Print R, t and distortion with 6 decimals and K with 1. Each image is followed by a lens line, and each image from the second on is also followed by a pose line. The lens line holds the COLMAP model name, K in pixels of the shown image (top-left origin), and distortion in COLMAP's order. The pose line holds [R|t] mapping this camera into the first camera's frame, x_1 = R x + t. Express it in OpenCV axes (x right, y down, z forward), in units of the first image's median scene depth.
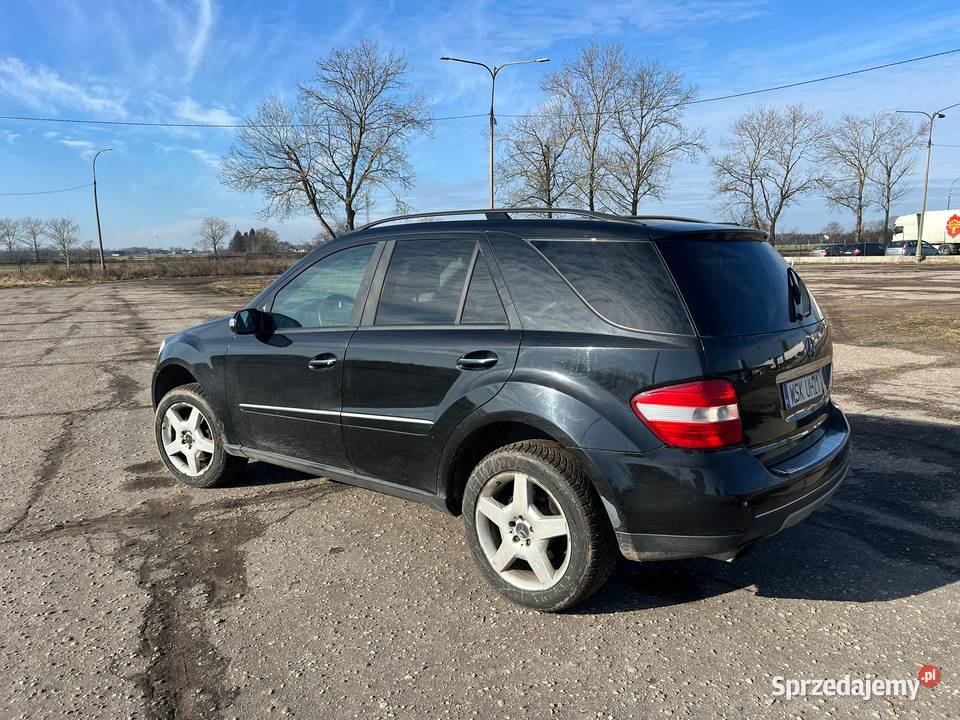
lens RADIAL K [[726.7, 0, 480.0], [0, 726.7, 360.0], [0, 0, 1]] dist [0.061403, -0.073043]
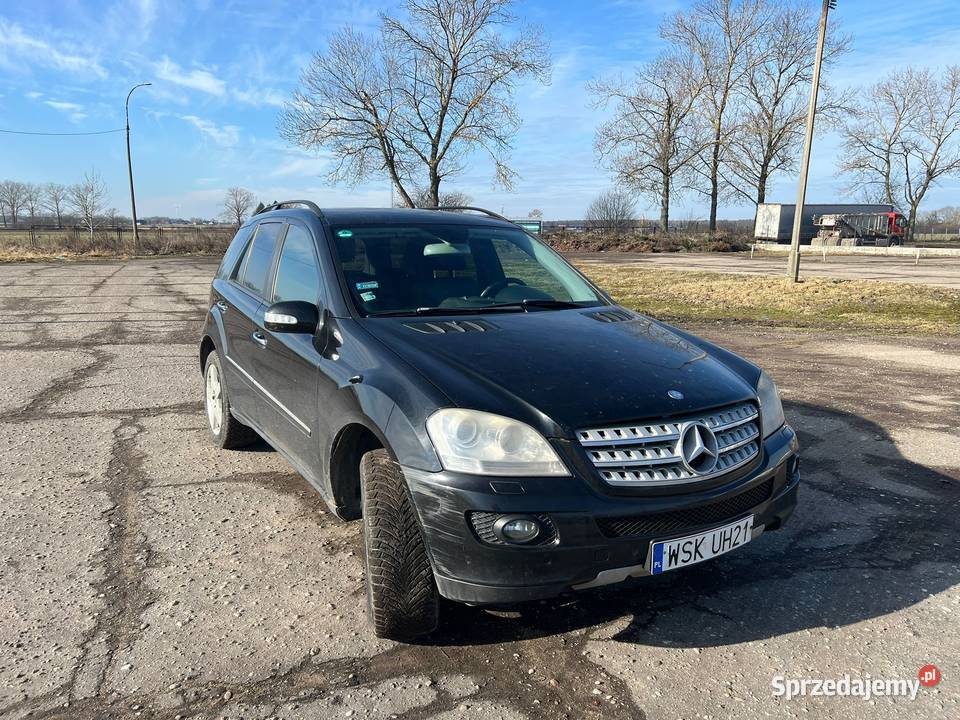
lens RADIAL K [[726.7, 0, 480.0], [0, 726.7, 360.0], [0, 0, 1]] dist [0.061403, -0.073043]
pose [[0.999214, 0.033909, -0.020550, -0.104347], [-0.033340, 0.999067, 0.027443, -0.024309], [0.021461, -0.026736, 0.999412, 0.184573]]
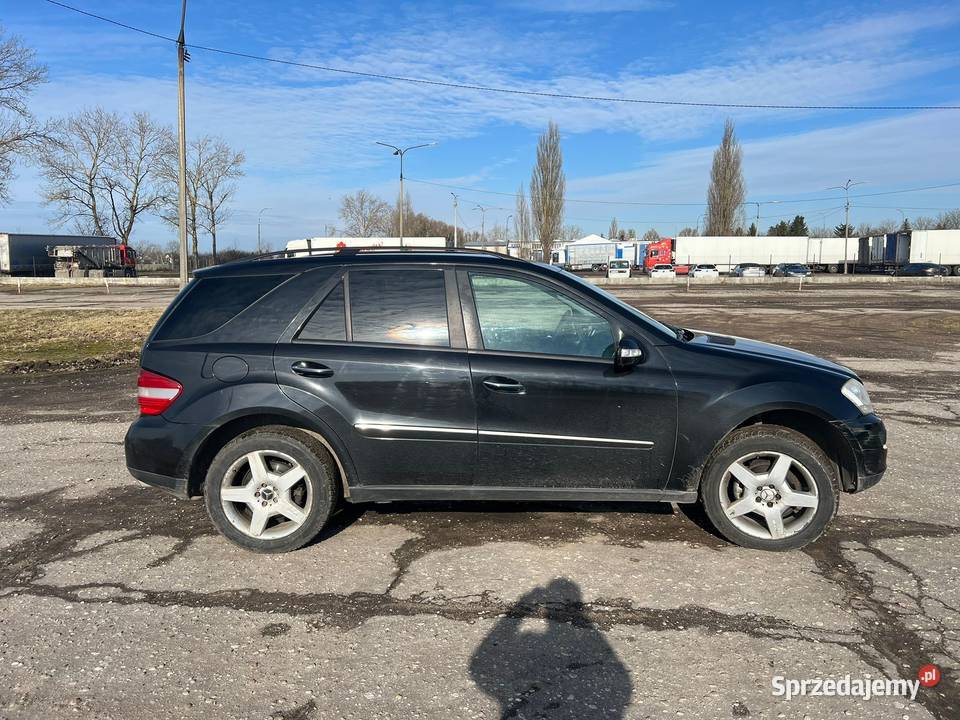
lens RADIAL K [[726.7, 0, 480.0], [0, 726.7, 360.0], [0, 0, 1]] dist [0.061403, -0.073043]
pose [[0.531849, -0.089073, 0.842142, -0.188827], [0.114370, 0.992897, 0.032789, -0.029077], [-0.839081, 0.078877, 0.538258, 0.221645]]
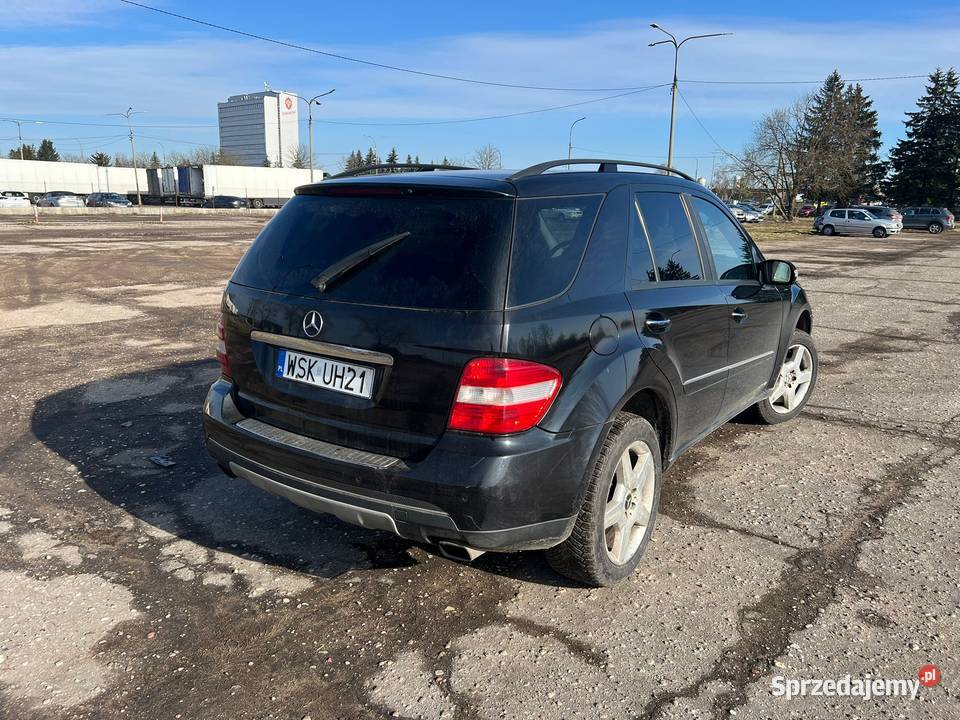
lens RADIAL K [[726.7, 0, 480.0], [0, 726.7, 360.0], [0, 0, 1]] dist [0.061403, -0.073043]
pose [[-0.372666, -0.180747, 0.910193, -0.181874], [0.126350, 0.961830, 0.242734, -0.040222], [-0.919324, 0.205461, -0.335604, 0.309453]]
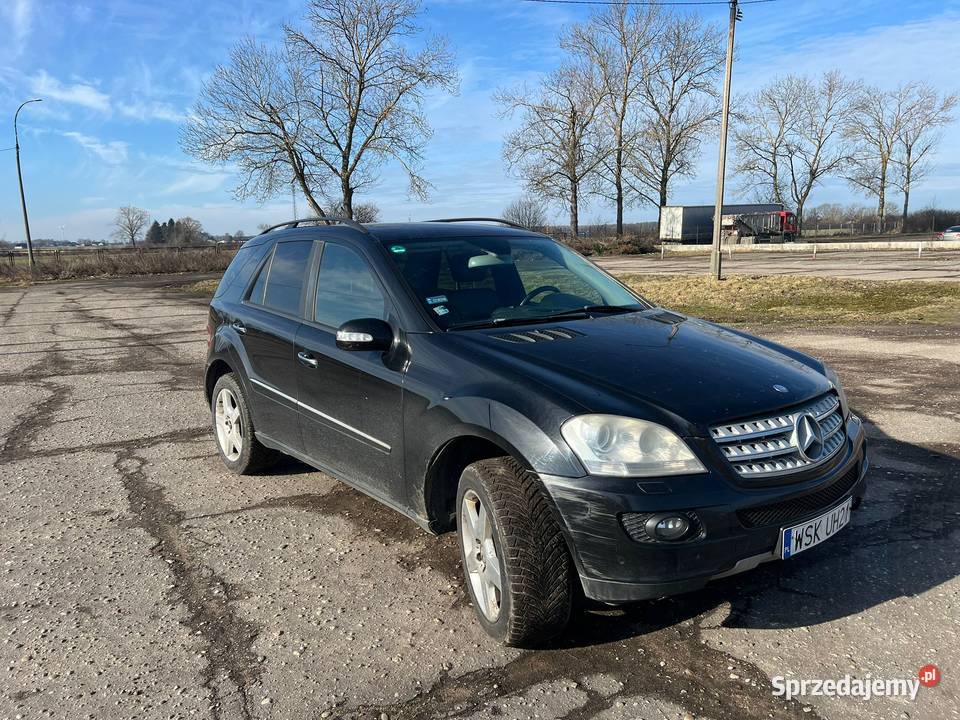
lens RADIAL K [[726.7, 0, 480.0], [0, 726.7, 360.0], [0, 0, 1]] dist [0.061403, -0.073043]
pose [[0.995184, -0.021557, 0.095628, -0.113694], [0.020295, 0.999694, 0.014153, -0.024281], [-0.095904, -0.012144, 0.995317, 0.184204]]
